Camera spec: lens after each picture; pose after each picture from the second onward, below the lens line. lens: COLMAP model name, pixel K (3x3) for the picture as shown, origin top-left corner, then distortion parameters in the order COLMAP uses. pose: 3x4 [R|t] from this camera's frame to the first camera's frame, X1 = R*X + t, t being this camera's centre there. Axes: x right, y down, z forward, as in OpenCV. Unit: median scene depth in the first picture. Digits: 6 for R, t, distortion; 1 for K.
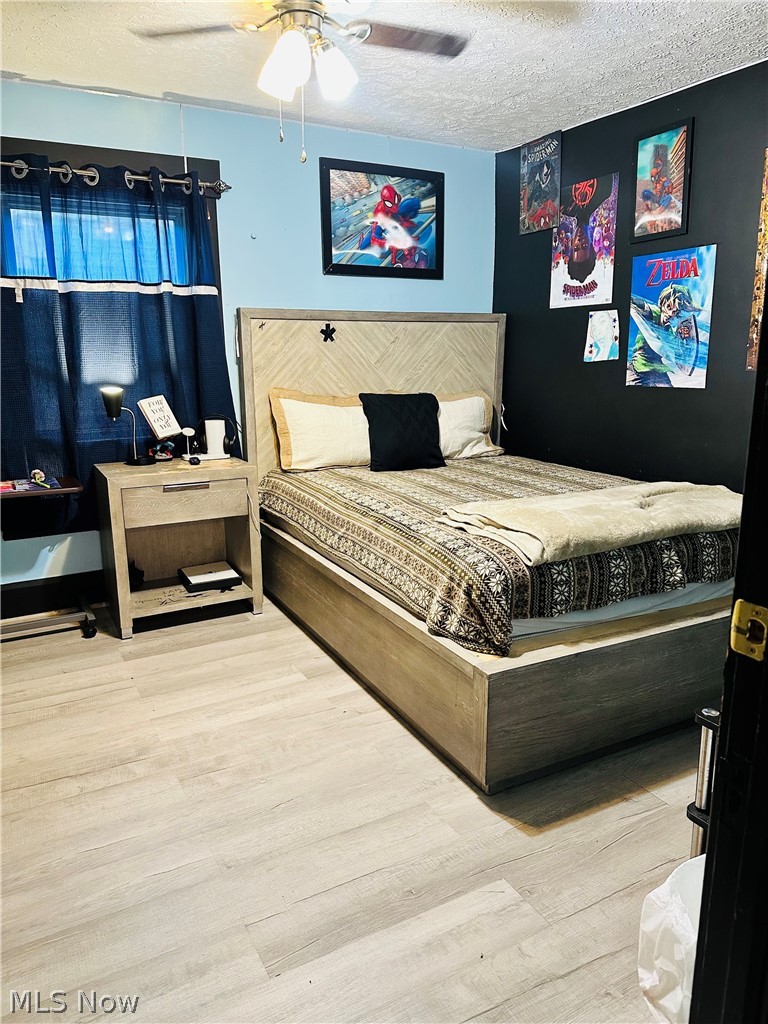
lens RADIAL K [[725.2, 0, 385.0], [0, 725.2, 512.4], [0, 0, 1]] dist [0.065702, -0.079232]
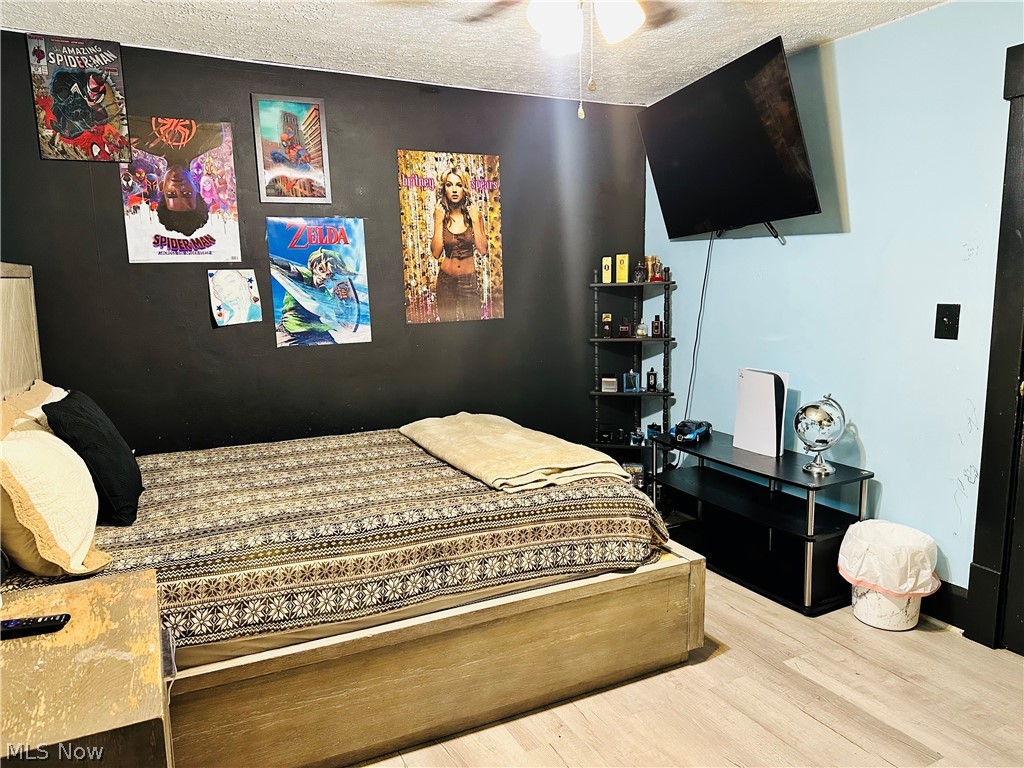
lens RADIAL K [[725.2, 0, 513.4], [0, 725.2, 386.8], [0, 0, 1]] dist [0.065702, -0.079232]
pose [[0.012298, -0.147144, 0.989039, -0.642849], [0.234792, 0.961884, 0.140185, -0.193772], [-0.971968, 0.230494, 0.046377, 0.697223]]
